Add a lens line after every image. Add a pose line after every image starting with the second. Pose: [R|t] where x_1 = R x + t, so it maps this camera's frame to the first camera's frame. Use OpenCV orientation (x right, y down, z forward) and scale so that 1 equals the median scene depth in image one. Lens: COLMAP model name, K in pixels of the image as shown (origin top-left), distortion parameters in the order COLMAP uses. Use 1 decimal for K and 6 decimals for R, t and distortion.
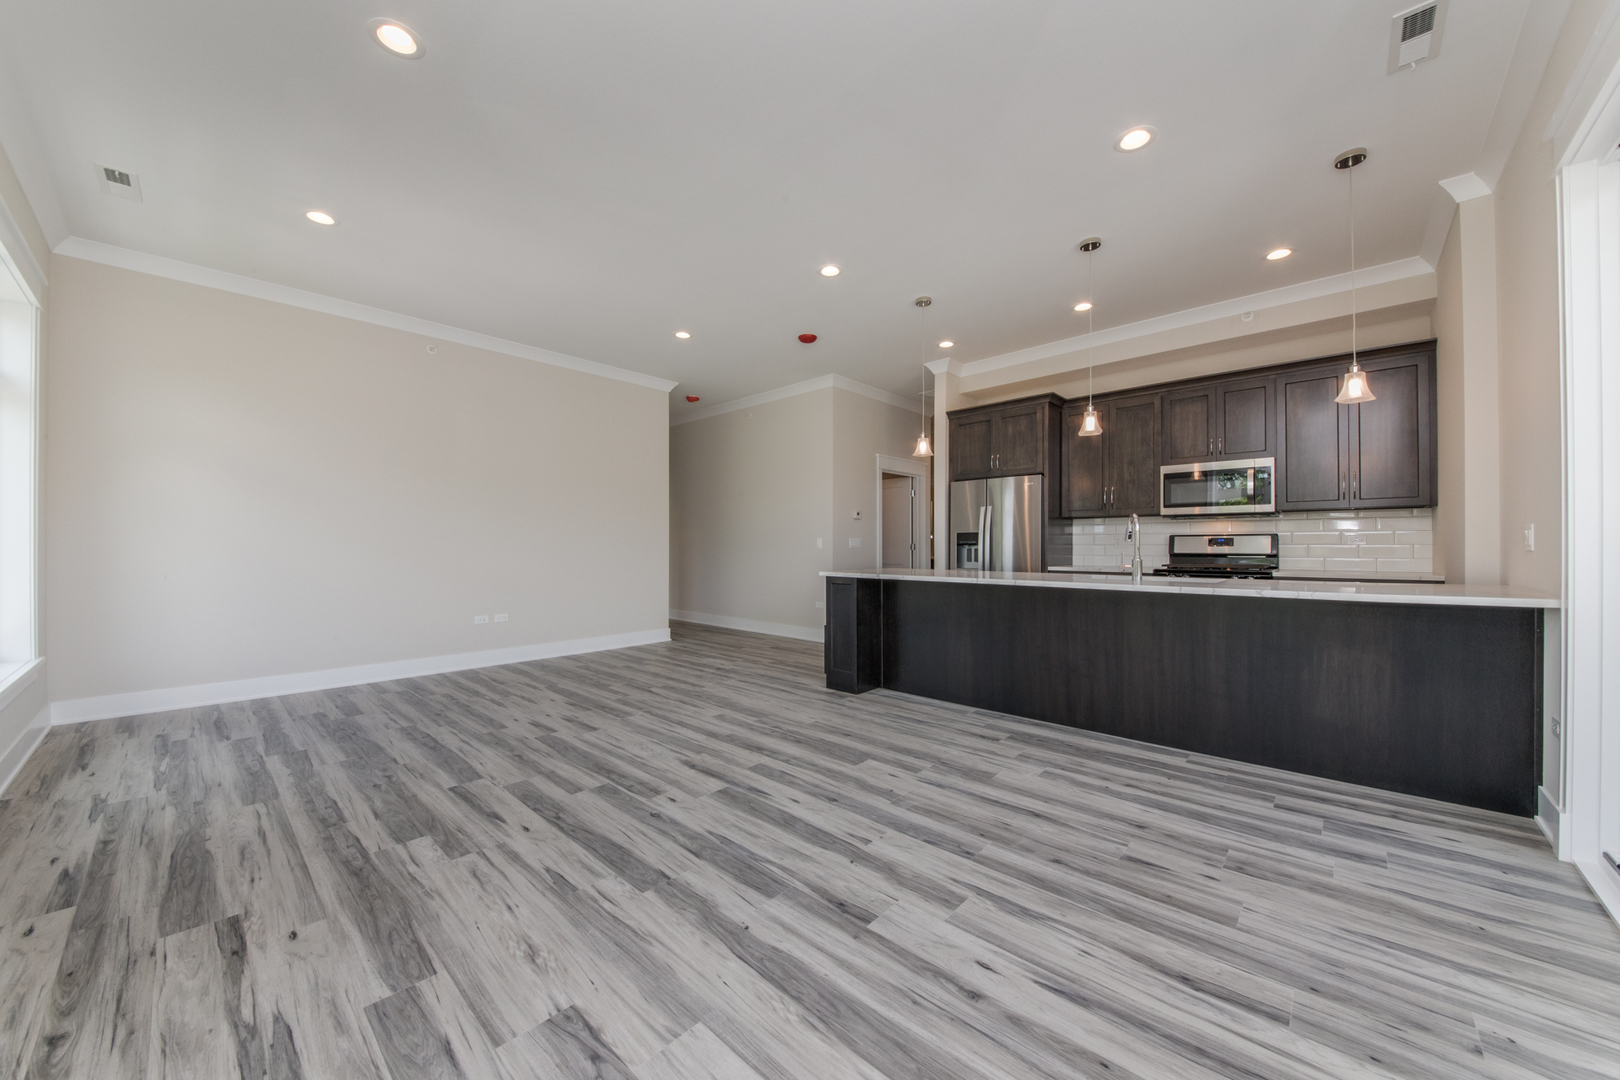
lens RADIAL K [[592.1, 0, 796.8], [0, 592.1, 548.2], [0, 0, 1]] dist [-0.004913, -0.000014]
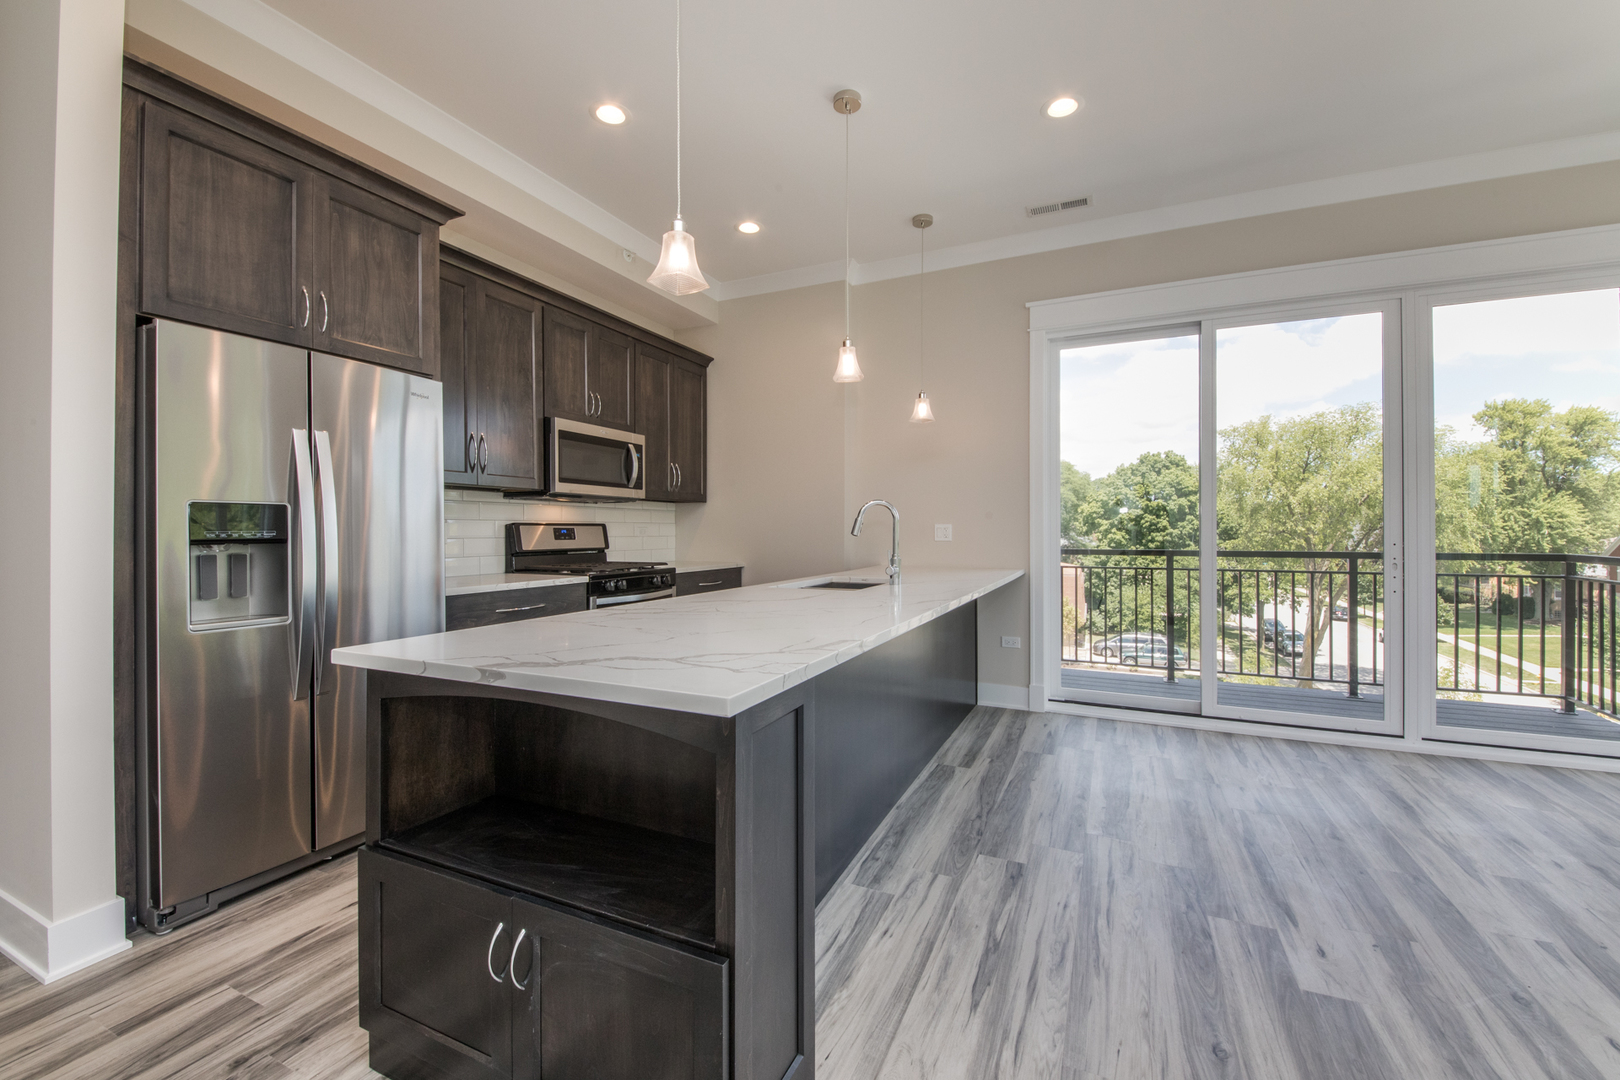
lens RADIAL K [[664.7, 0, 820.3], [0, 664.7, 526.2], [0, 0, 1]] dist [-0.001052, -0.002493]
pose [[-0.340782, 0.006600, 0.940119, -0.222530], [0.004888, 0.999974, -0.005248, -0.019682], [-0.940130, 0.002807, -0.340805, 1.345869]]
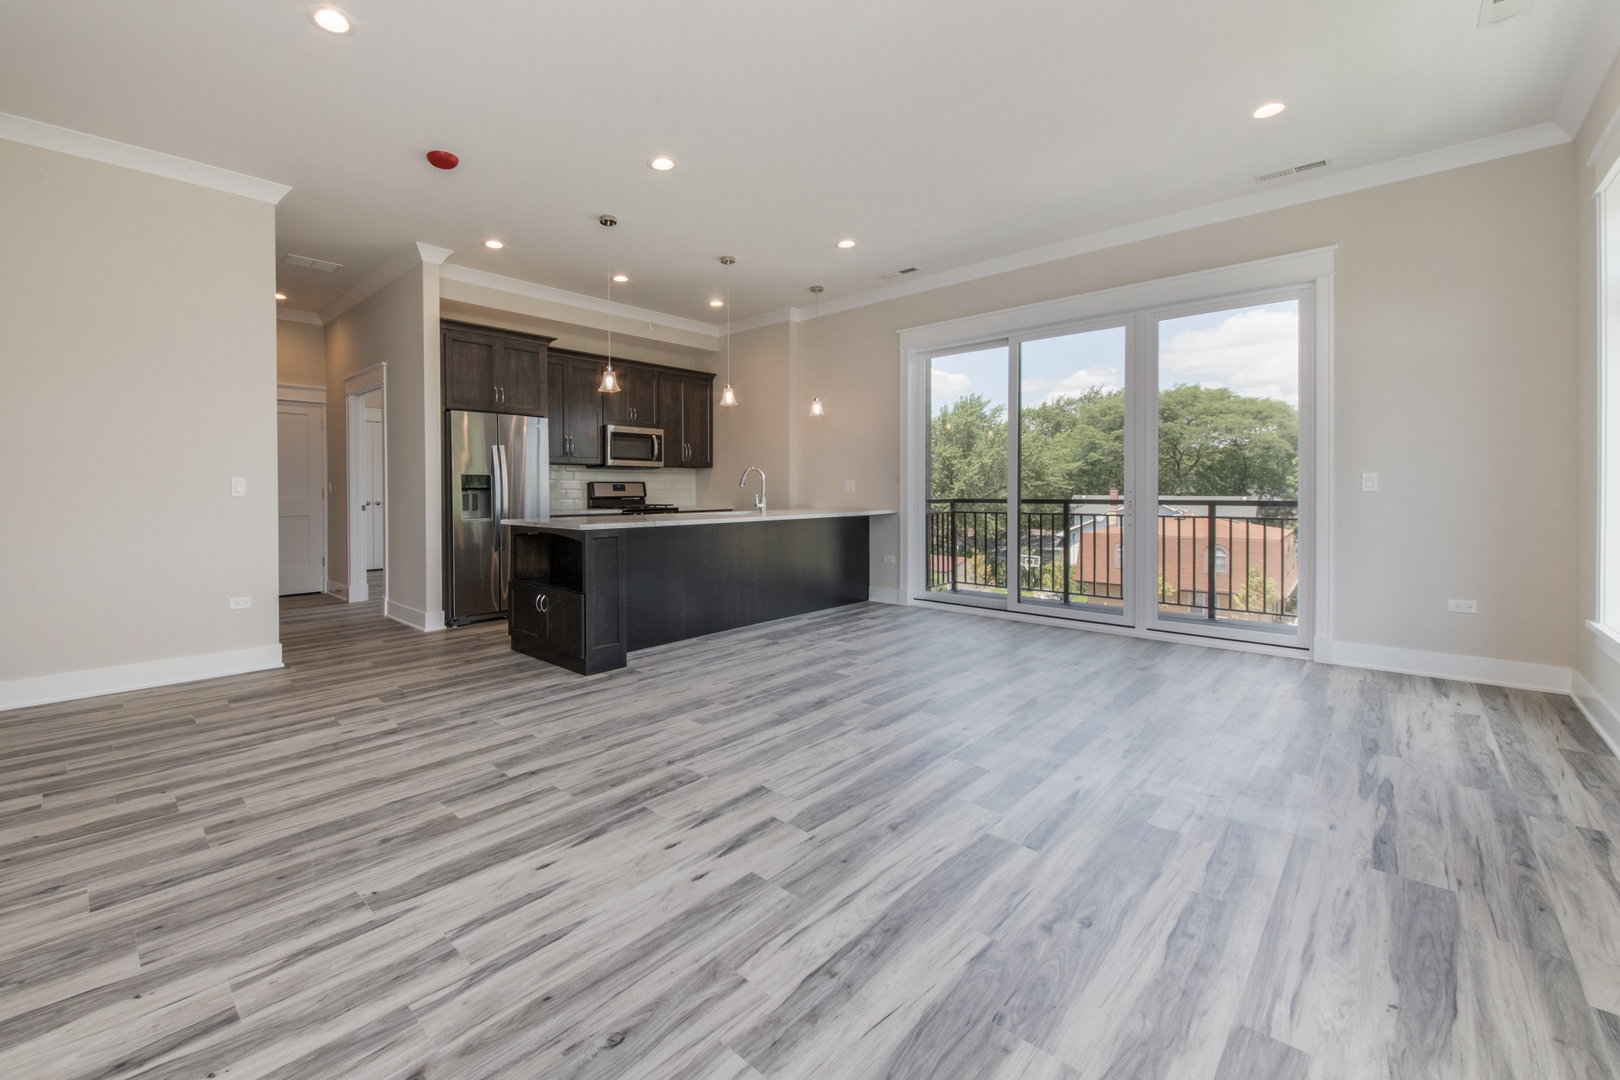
lens RADIAL K [[689.0, 0, 705.8], [0, 689.0, 484.0], [0, 0, 1]] dist [-0.000421, -0.002777]
pose [[0.030035, 0.008411, 0.999513, -1.076925], [0.009827, 0.999914, -0.008710, -0.005348], [-0.999501, 0.010083, 0.029950, 1.047656]]
